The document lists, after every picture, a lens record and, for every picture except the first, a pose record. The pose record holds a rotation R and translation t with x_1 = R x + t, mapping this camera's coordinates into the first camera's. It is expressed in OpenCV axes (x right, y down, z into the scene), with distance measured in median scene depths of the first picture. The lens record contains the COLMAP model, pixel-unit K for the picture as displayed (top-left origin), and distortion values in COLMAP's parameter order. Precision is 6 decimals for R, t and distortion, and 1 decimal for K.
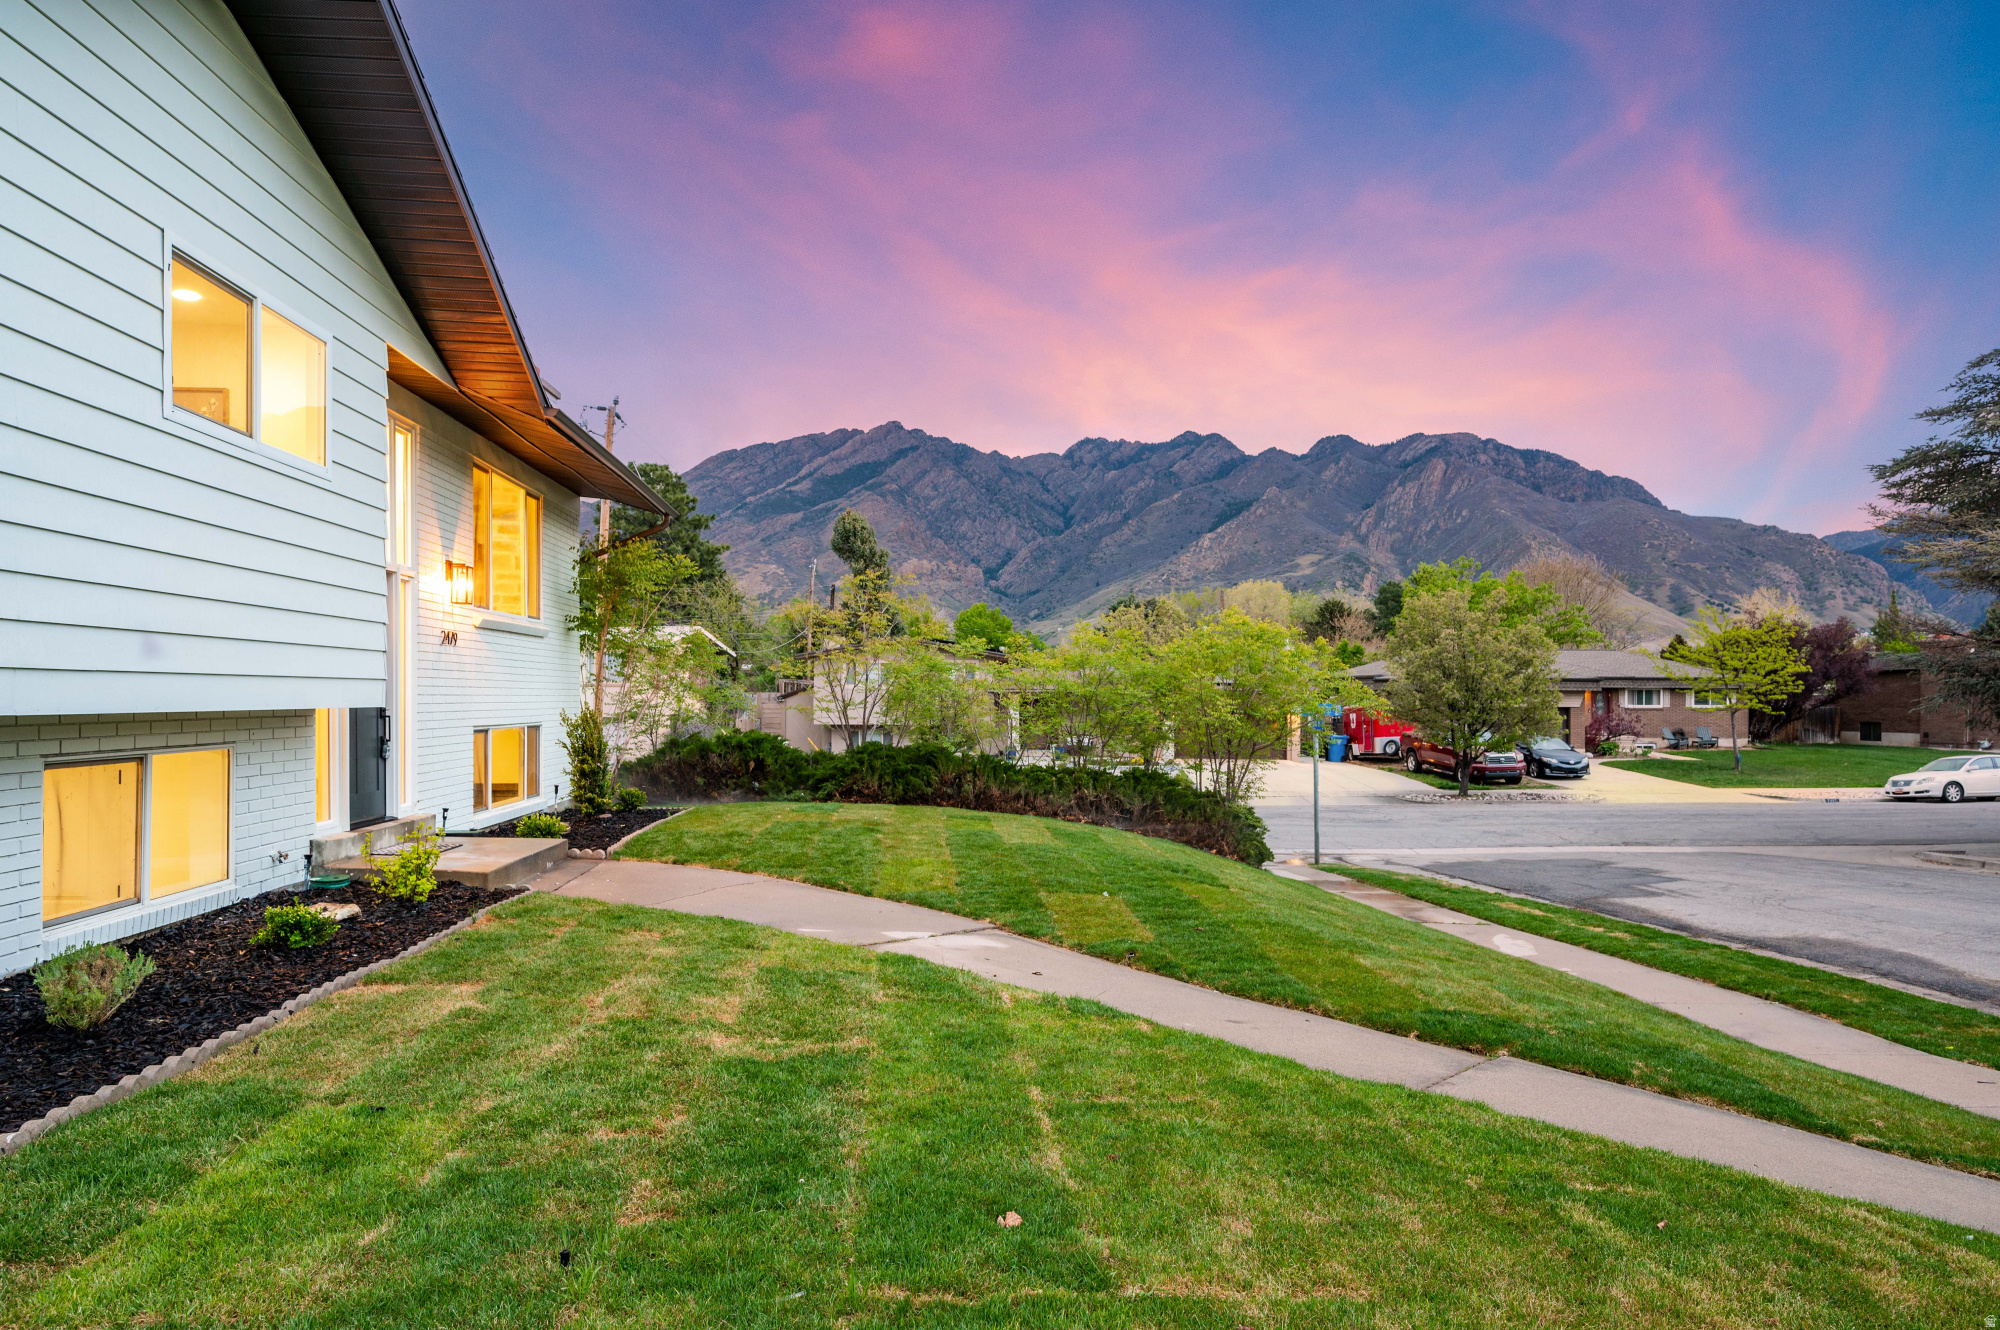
lens RADIAL K [[1295.9, 0, 1020.0], [0, 1295.9, 680.0], [0, 0, 1]] dist [-0.001381, 0.001051]
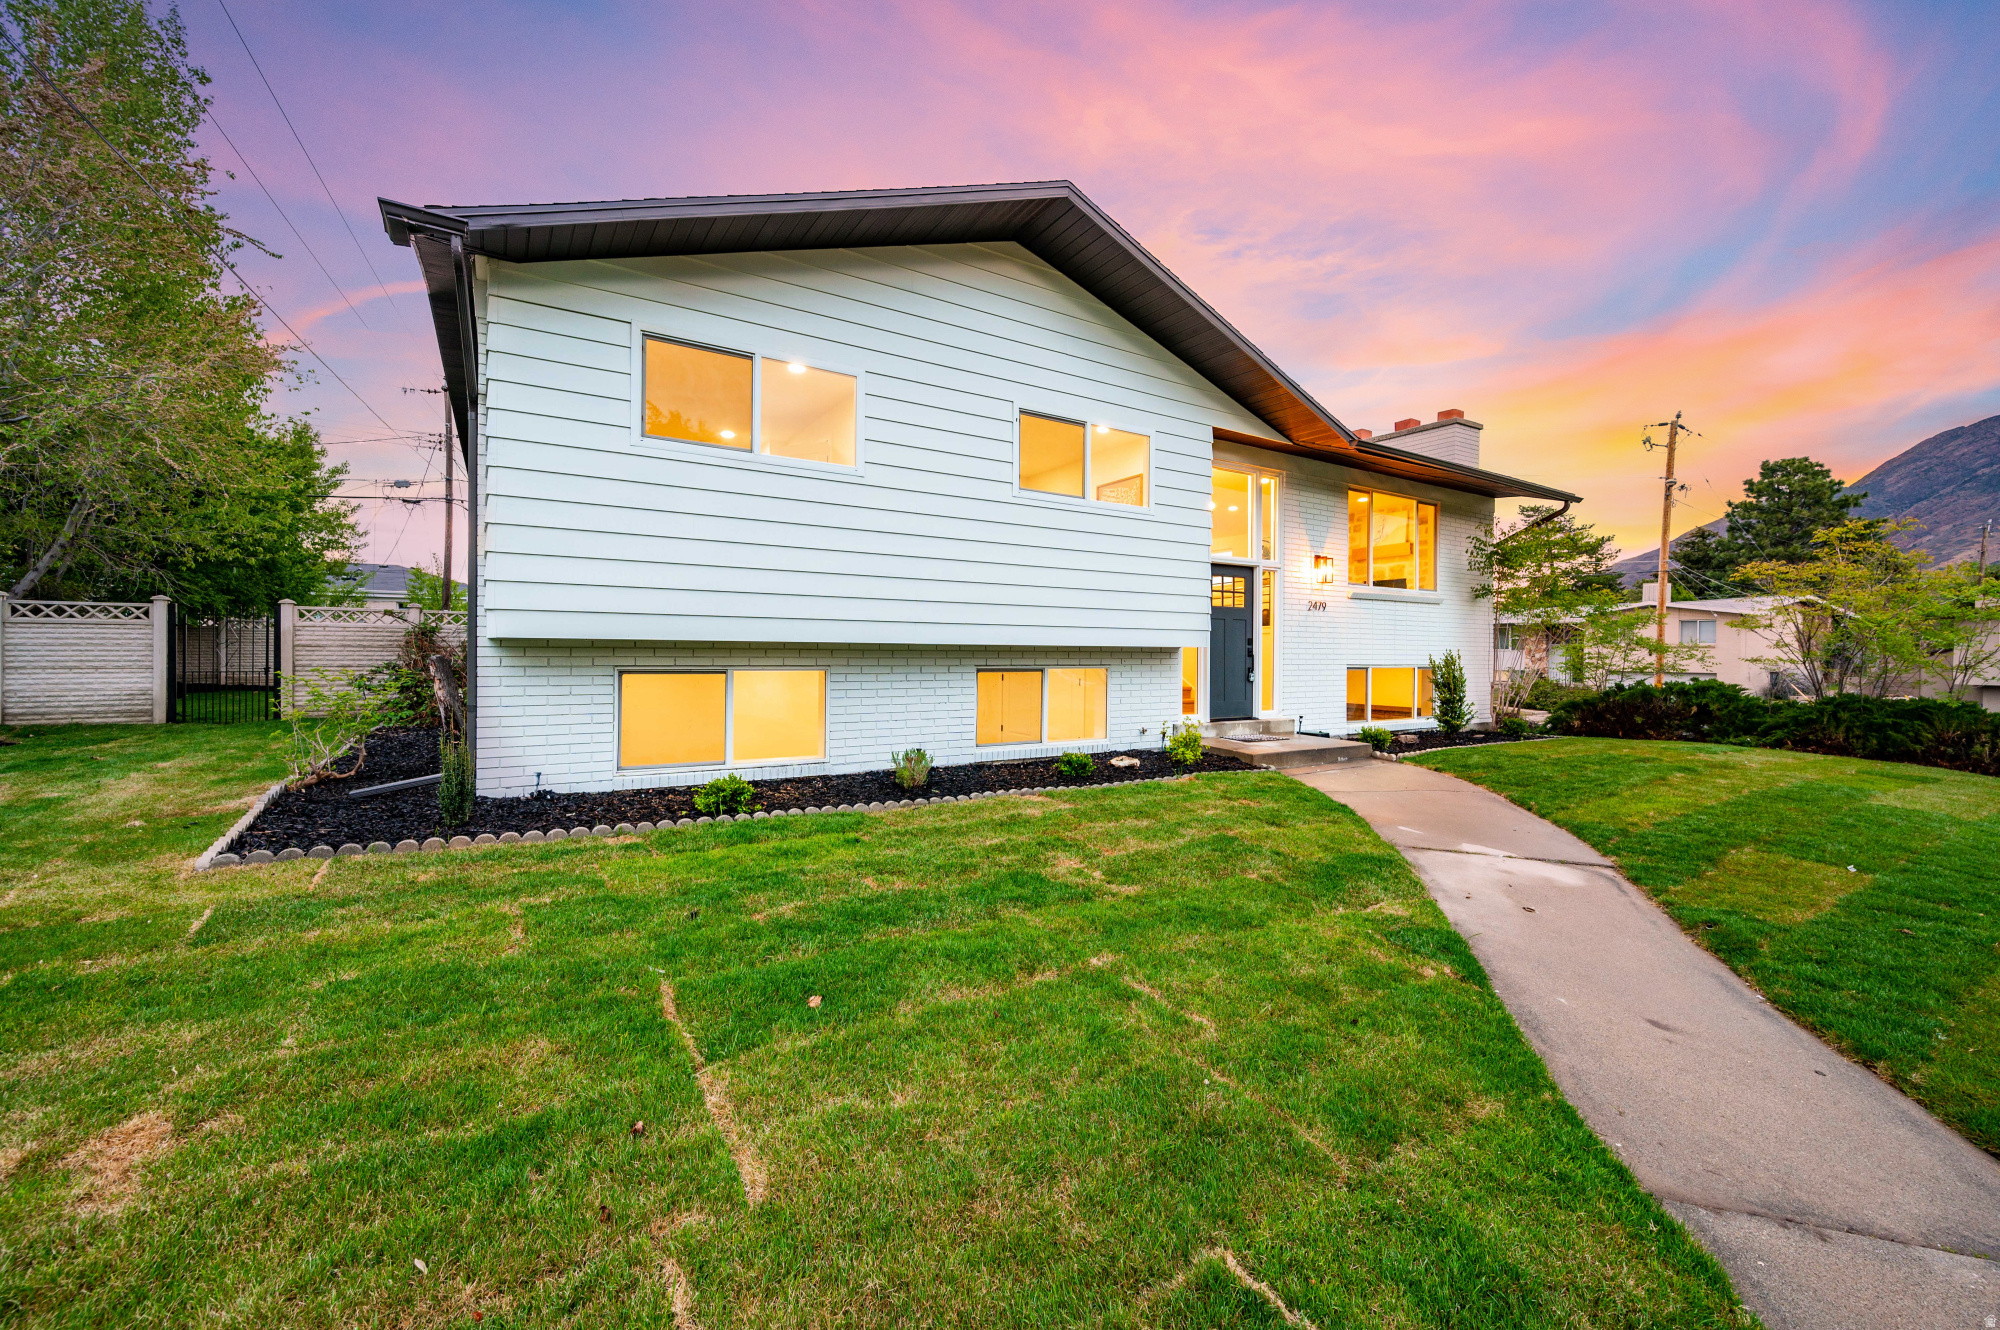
lens RADIAL K [[797.9, 0, 990.7], [0, 797.9, 660.2], [0, 0, 1]] dist [-0.007855, 0.000396]
pose [[0.447940, 0.008590, -0.894022, 0.222939], [0.005246, 0.999911, 0.012236, 0.017689], [0.894048, -0.010171, 0.447856, 0.226011]]
